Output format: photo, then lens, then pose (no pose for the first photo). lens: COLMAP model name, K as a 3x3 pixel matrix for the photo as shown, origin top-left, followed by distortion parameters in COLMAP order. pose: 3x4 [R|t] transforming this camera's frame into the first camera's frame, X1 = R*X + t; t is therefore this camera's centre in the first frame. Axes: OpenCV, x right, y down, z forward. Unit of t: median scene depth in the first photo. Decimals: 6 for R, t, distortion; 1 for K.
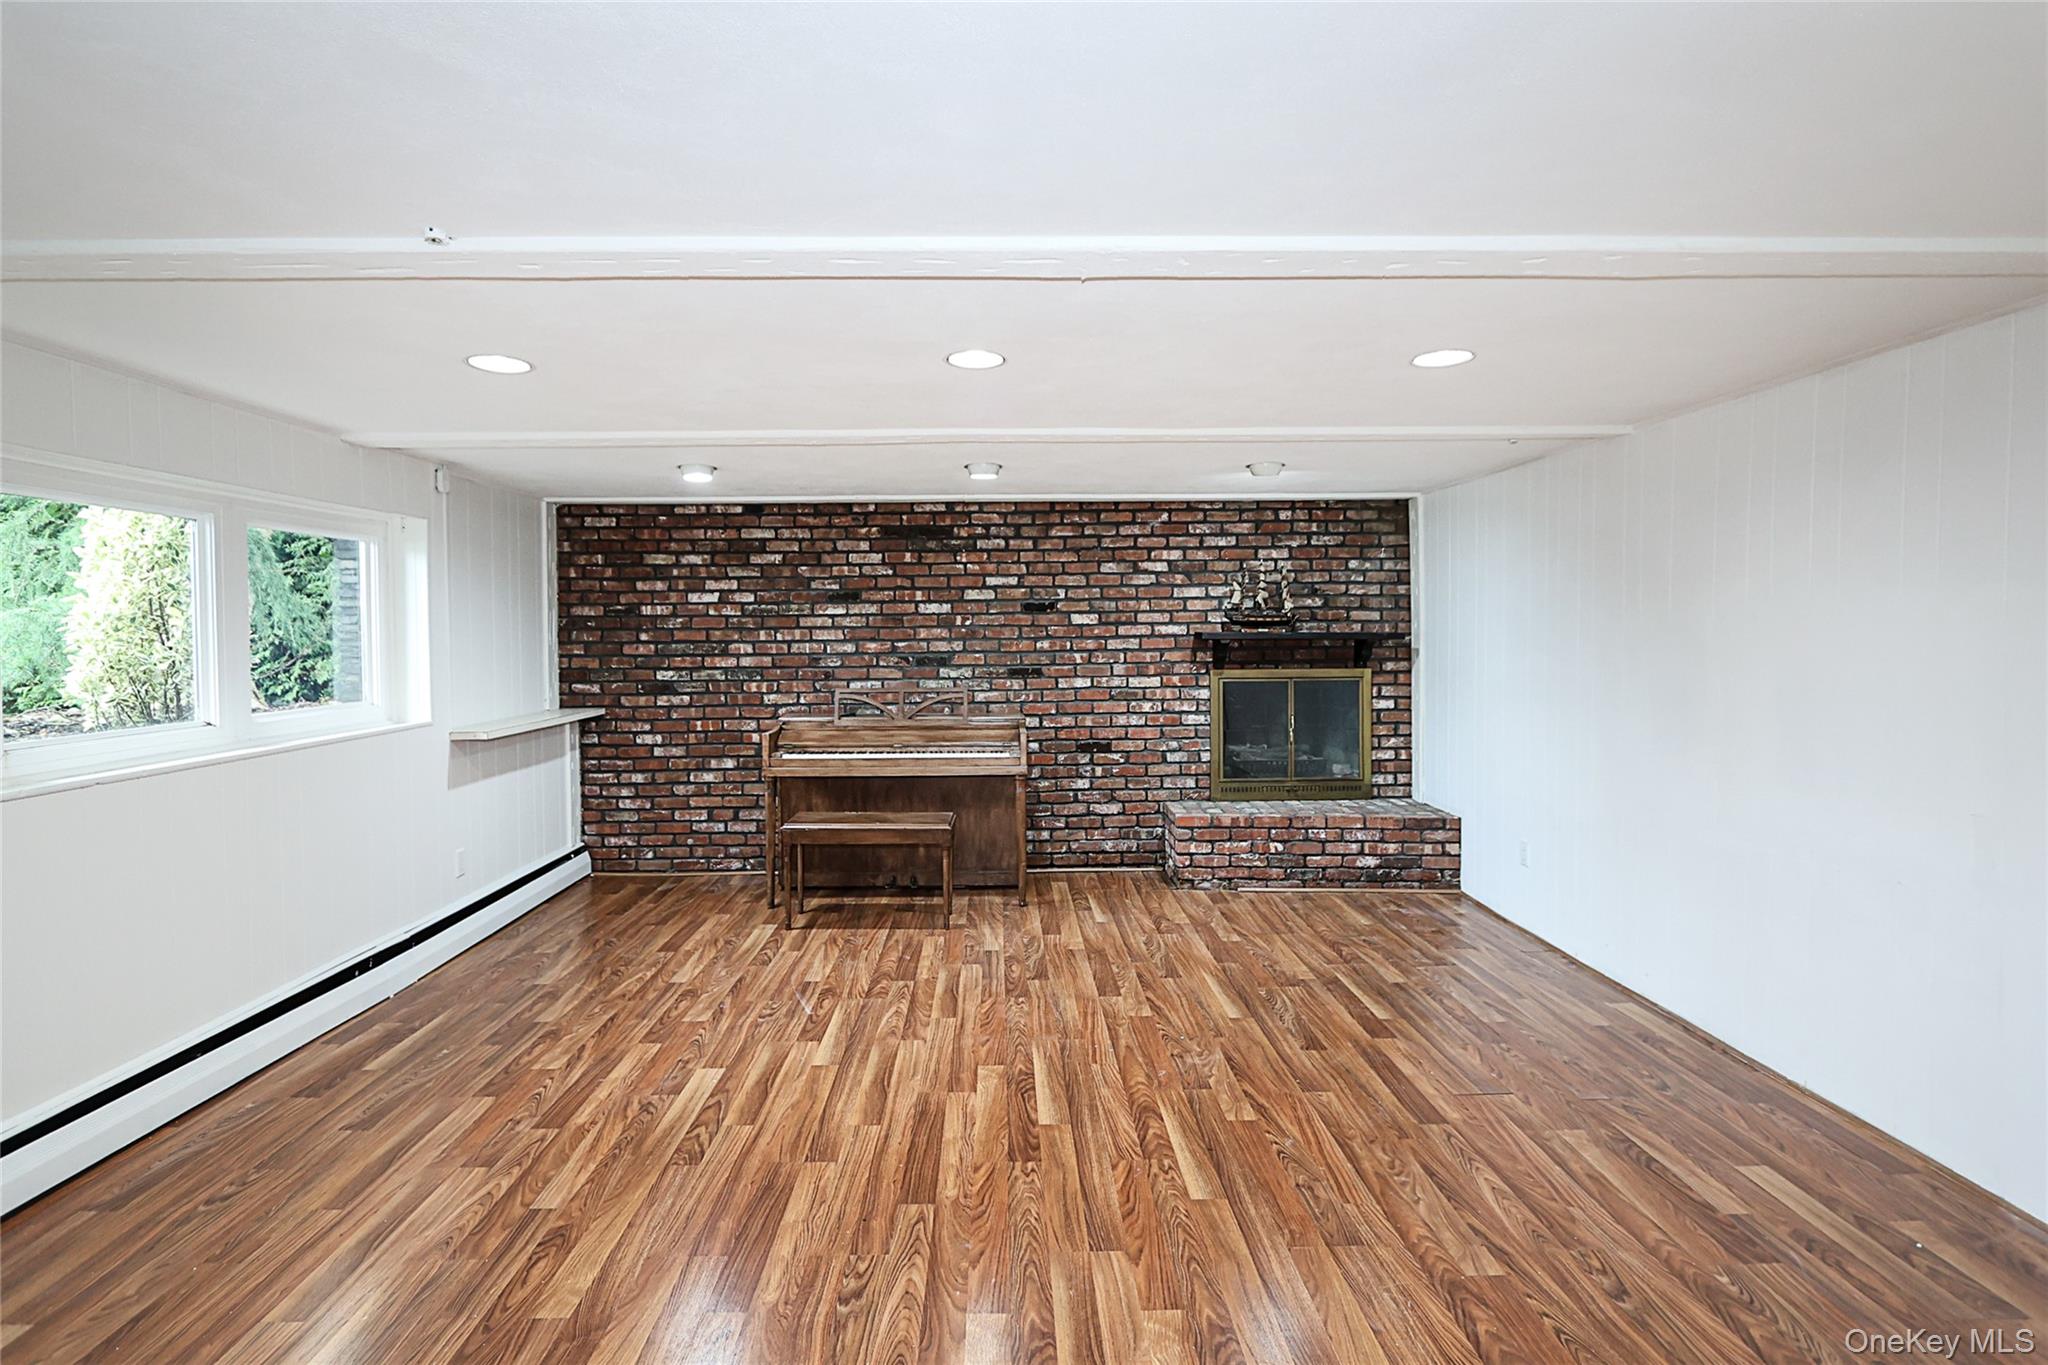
lens RADIAL K [[982.5, 0, 1021.9], [0, 982.5, 622.0], [0, 0, 1]] dist [-0.009879, -0.000086]
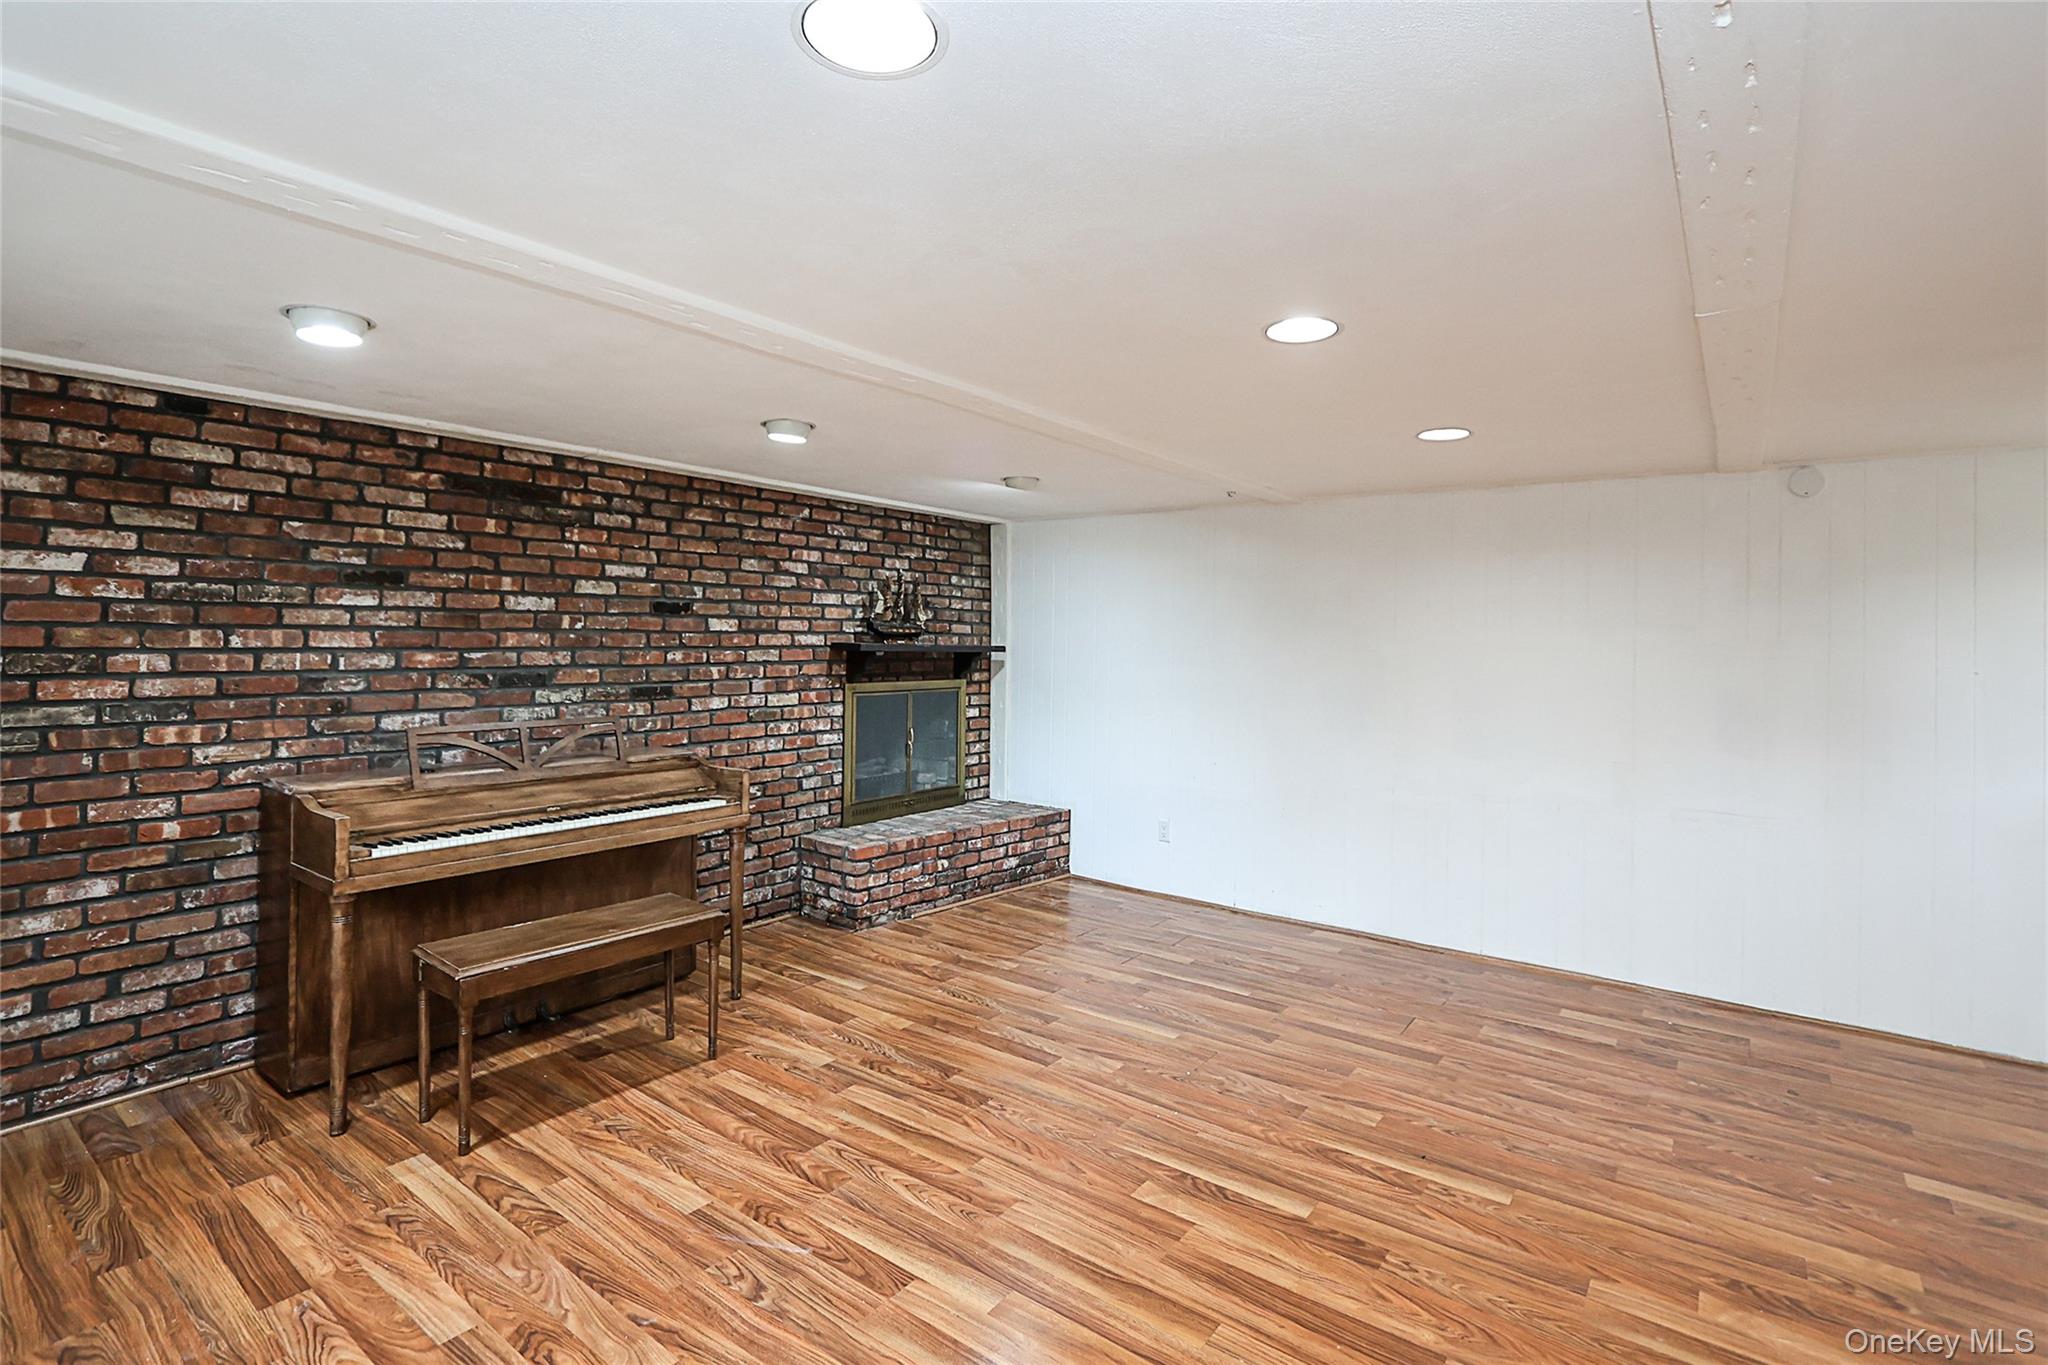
lens RADIAL K [[918.7, 0, 1034.6], [0, 918.7, 598.8], [0, 0, 1]] dist [-0.007994, 0.000405]
pose [[0.620611, 0.049907, 0.782529, -0.375205], [-0.023596, 0.998709, -0.044982, 0.003469], [-0.783764, 0.009452, 0.620987, 0.322322]]
